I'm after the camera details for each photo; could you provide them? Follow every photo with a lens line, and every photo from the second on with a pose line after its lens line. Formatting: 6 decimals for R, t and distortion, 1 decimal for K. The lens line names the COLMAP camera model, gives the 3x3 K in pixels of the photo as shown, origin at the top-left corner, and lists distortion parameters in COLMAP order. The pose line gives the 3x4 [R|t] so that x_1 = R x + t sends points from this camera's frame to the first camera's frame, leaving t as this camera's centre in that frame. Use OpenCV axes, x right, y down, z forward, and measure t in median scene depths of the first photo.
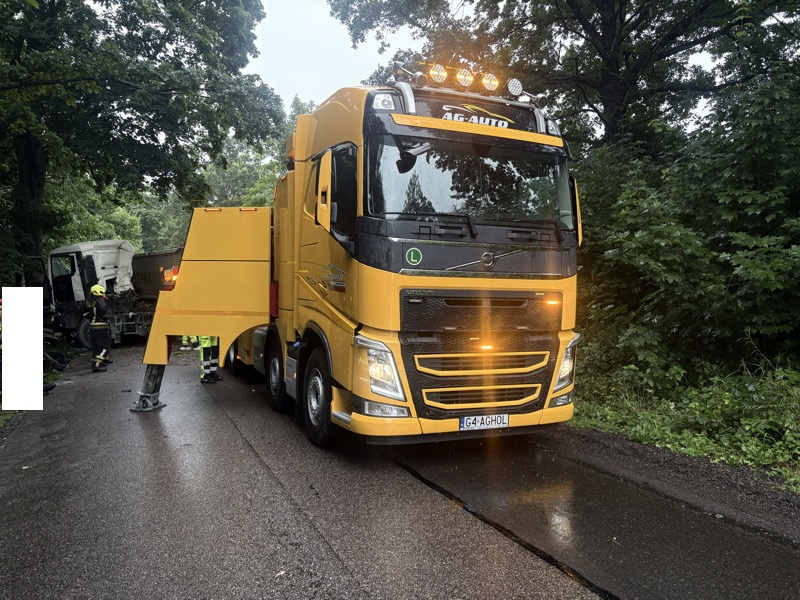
lens RADIAL K [[616.1, 0, 405.5], [0, 616.1, 300.5], [0, 0, 1]] dist [0.054757, -0.071331]
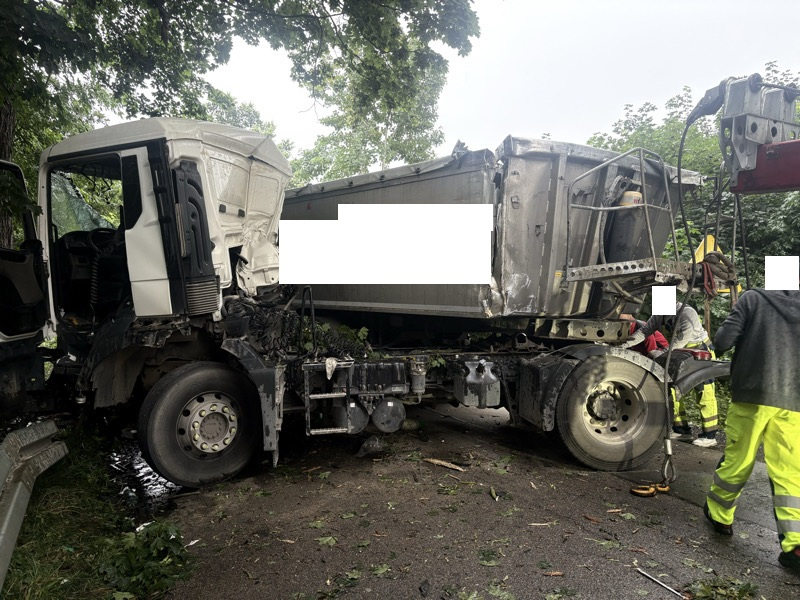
lens RADIAL K [[608.7, 0, 400.0], [0, 608.7, 300.0], [0, 0, 1]] dist [0.034337, -0.044947]
pose [[0.998152, 0.017005, 0.058341, -0.652649], [-0.016246, 0.999777, -0.013466, -0.007368], [-0.058557, 0.012494, 0.998206, 1.091151]]
